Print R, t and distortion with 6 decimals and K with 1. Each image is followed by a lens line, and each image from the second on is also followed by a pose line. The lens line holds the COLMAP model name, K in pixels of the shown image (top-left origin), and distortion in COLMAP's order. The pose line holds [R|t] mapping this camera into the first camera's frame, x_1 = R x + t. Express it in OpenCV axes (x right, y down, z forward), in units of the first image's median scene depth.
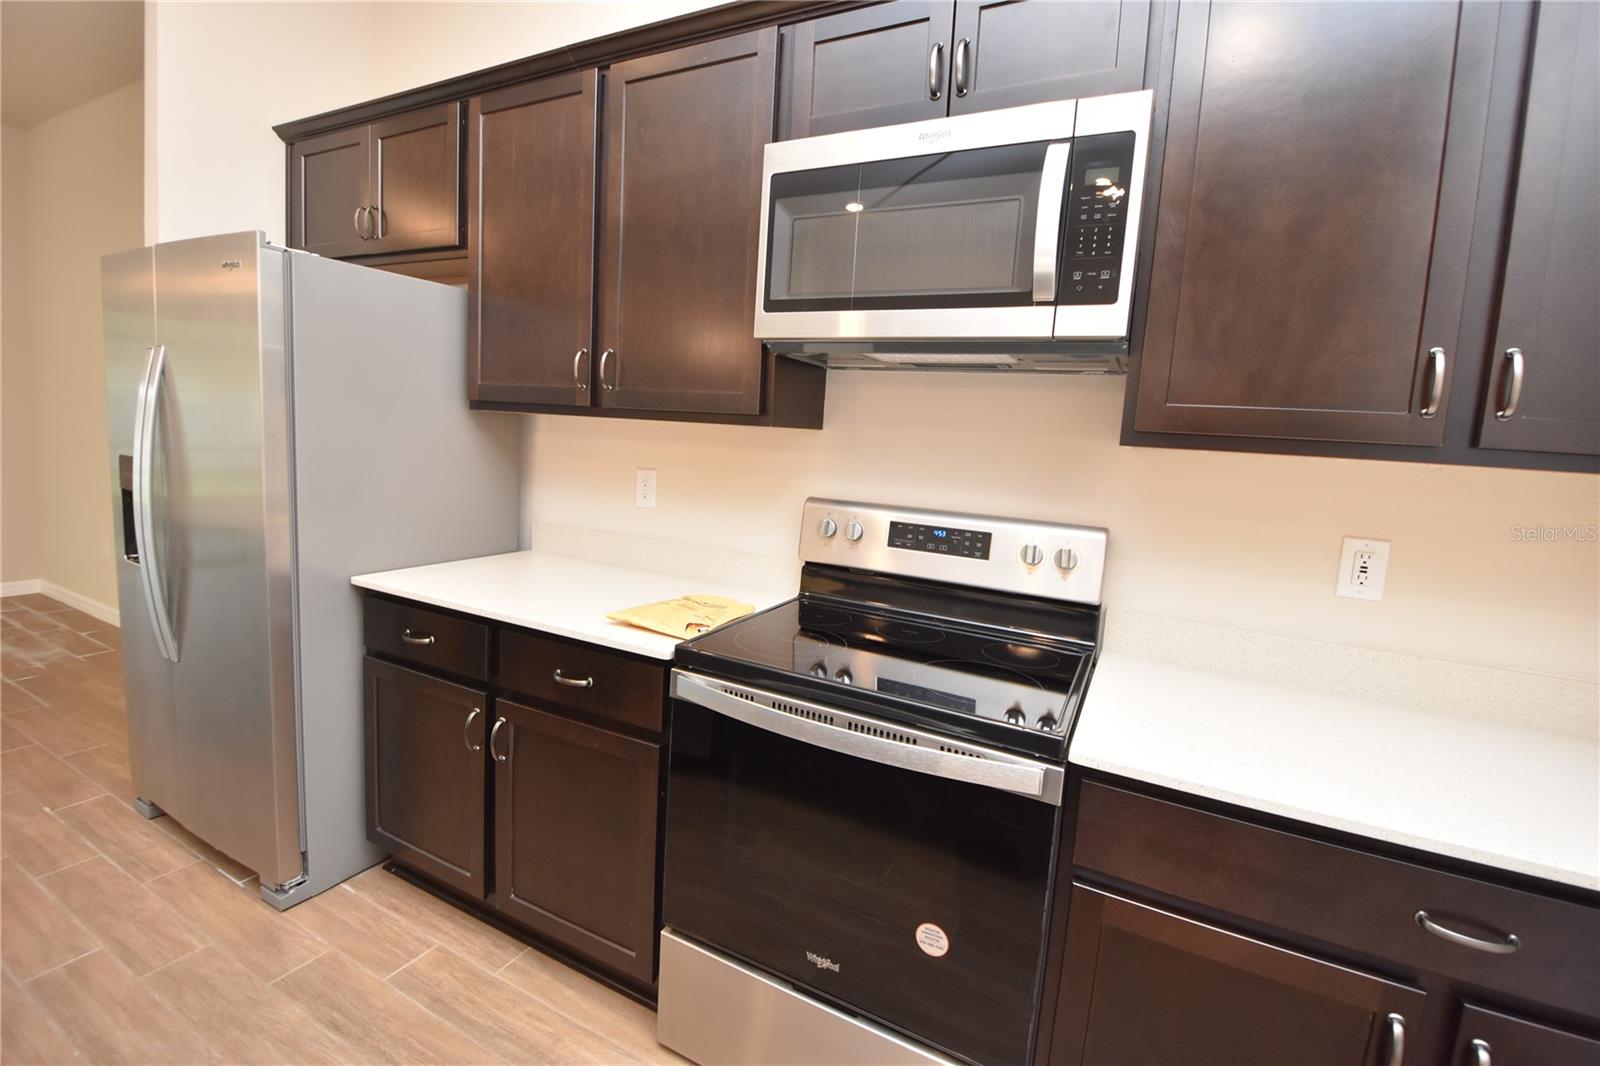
lens RADIAL K [[700.6, 0, 795.4], [0, 700.6, 511.9], [0, 0, 1]] dist [0.009812, -0.022274]
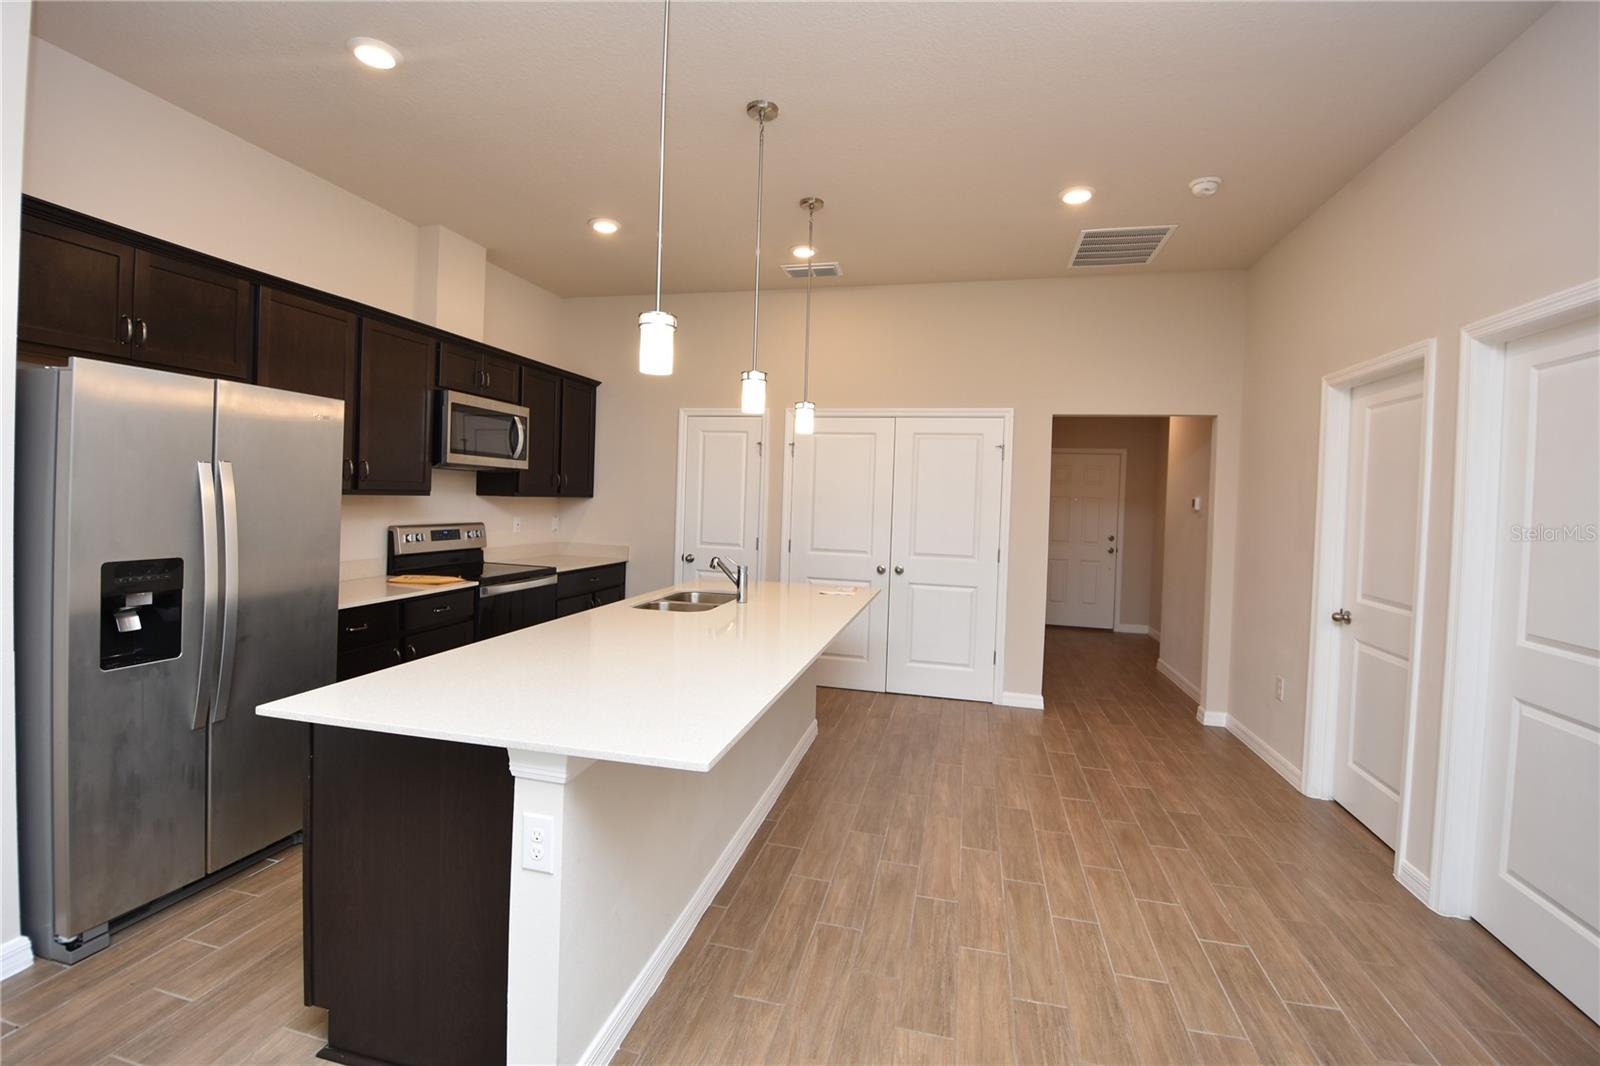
lens RADIAL K [[700.6, 0, 795.4], [0, 700.6, 511.9], [0, 0, 1]] dist [0.009812, -0.022274]
pose [[-0.235765, -0.090455, 0.967591, -2.737702], [0.059343, 0.992461, 0.107240, -0.259370], [-0.969996, 0.082703, -0.228620, 0.357894]]
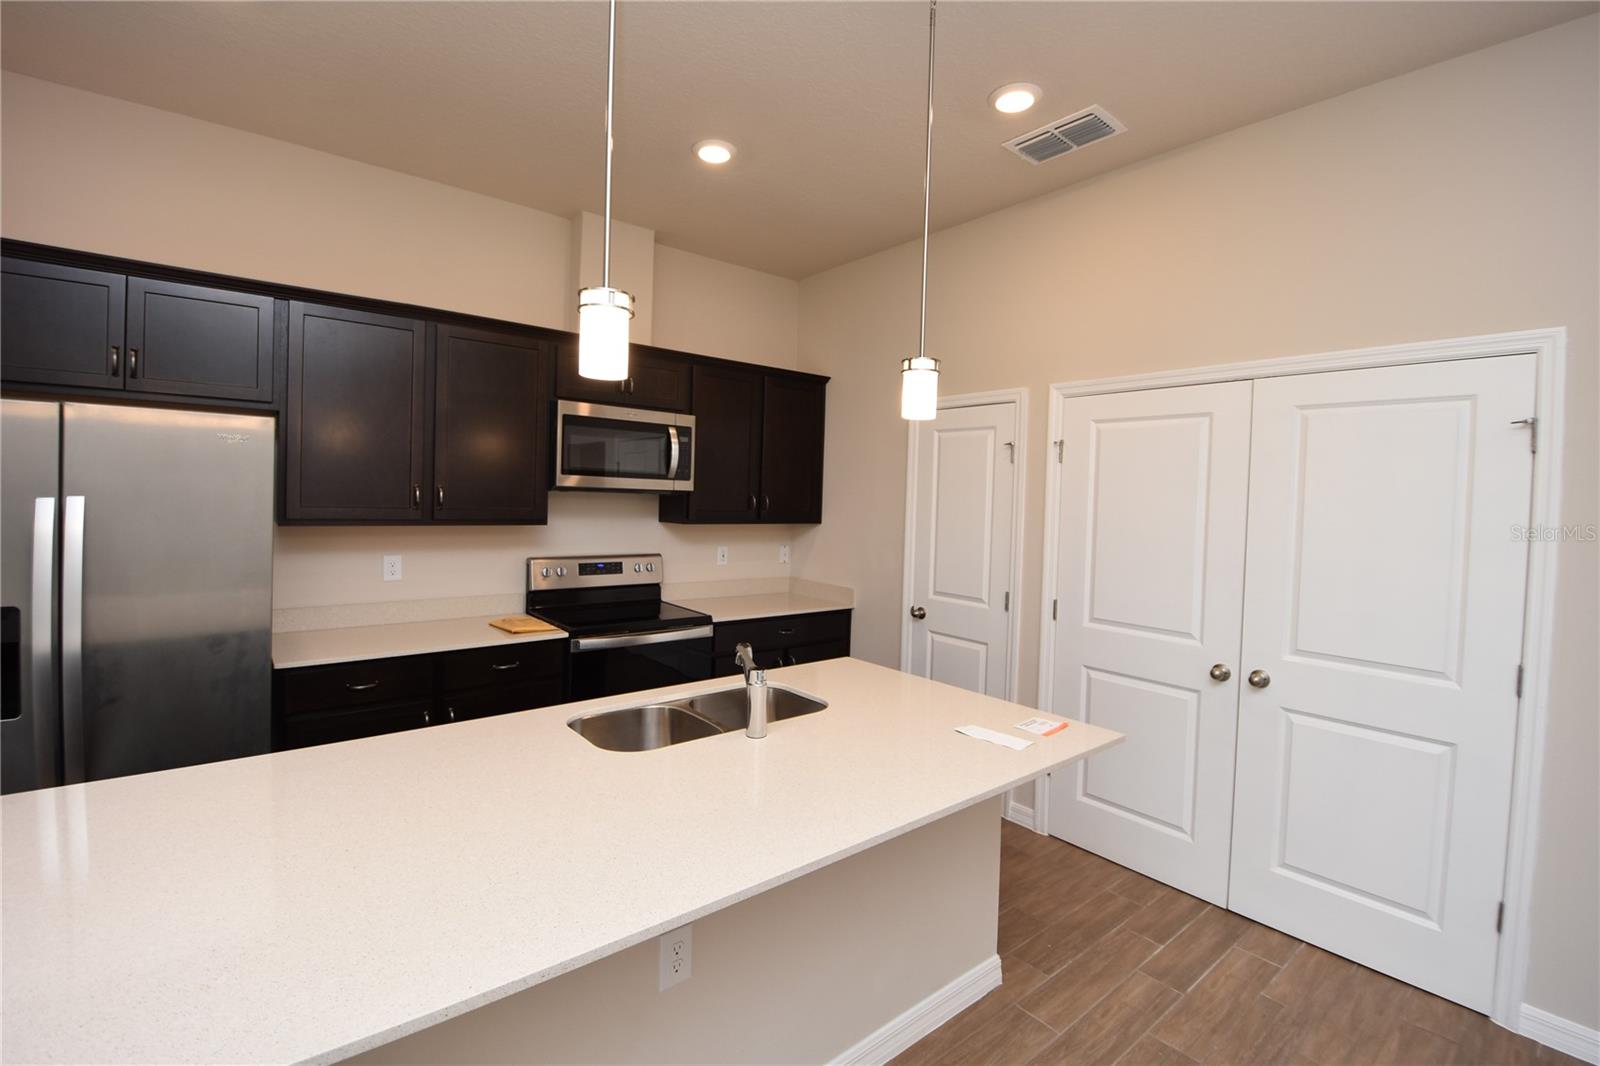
lens RADIAL K [[700.6, 0, 795.4], [0, 700.6, 511.9], [0, 0, 1]] dist [0.009812, -0.022274]
pose [[0.403314, -0.070757, 0.912322, -1.664034], [0.095983, 0.994777, 0.034720, -0.167396], [-0.910014, 0.073564, 0.407999, -0.515634]]
